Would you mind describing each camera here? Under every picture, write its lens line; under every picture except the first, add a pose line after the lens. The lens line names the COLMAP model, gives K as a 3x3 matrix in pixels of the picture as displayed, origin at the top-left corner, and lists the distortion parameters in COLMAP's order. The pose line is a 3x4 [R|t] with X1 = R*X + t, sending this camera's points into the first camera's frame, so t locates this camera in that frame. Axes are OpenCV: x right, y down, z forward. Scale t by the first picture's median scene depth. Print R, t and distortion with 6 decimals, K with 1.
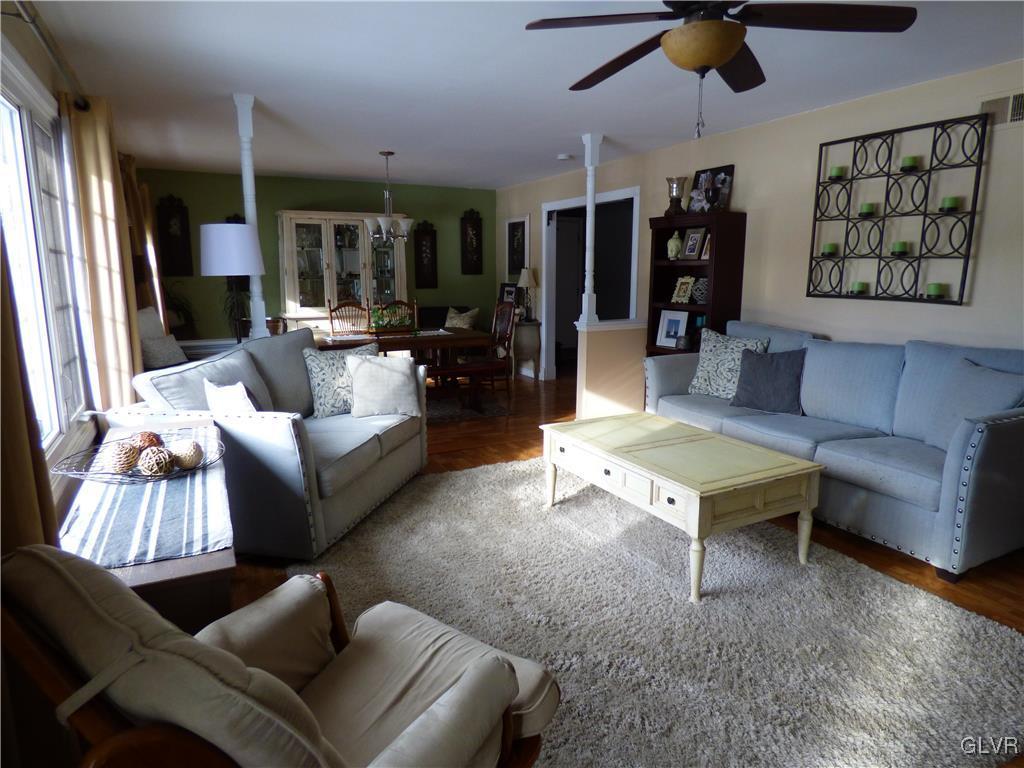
lens RADIAL K [[636.4, 0, 512.0], [0, 636.4, 384.0], [0, 0, 1]] dist [0.000515, 0.000295]
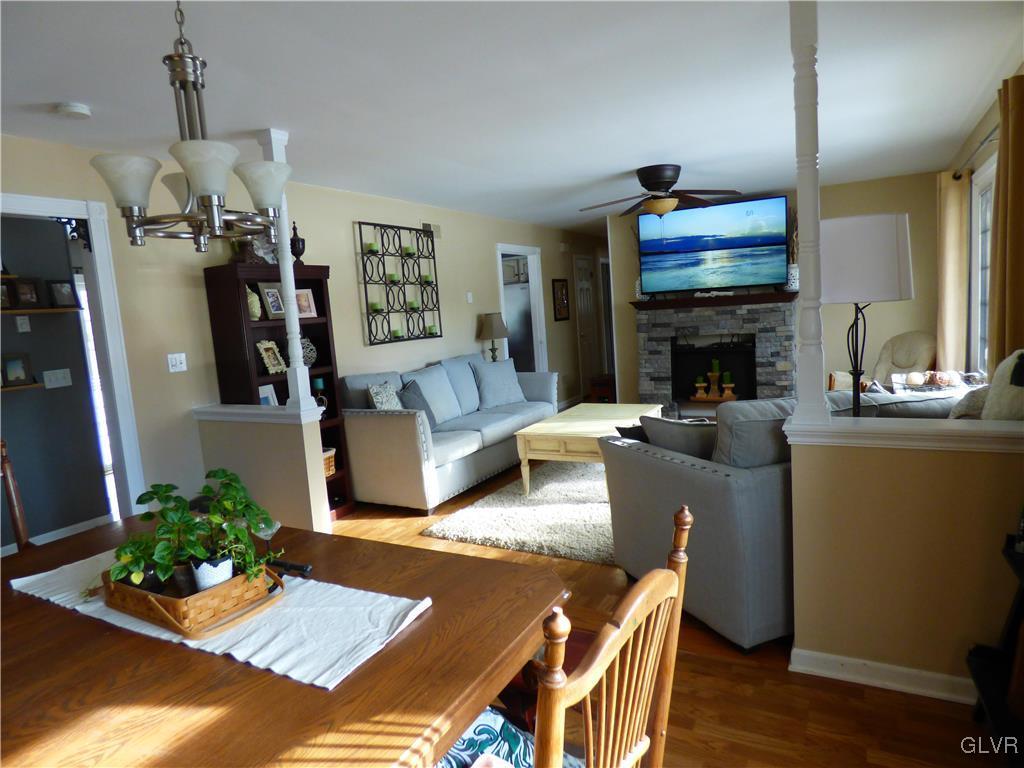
lens RADIAL K [[636.4, 0, 512.0], [0, 636.4, 384.0], [0, 0, 1]] dist [0.000515, 0.000295]
pose [[-0.537345, -0.059593, 0.841254, -0.768393], [0.226905, 0.950504, 0.212266, -0.293020], [-0.812265, 0.304945, -0.497227, 1.565347]]
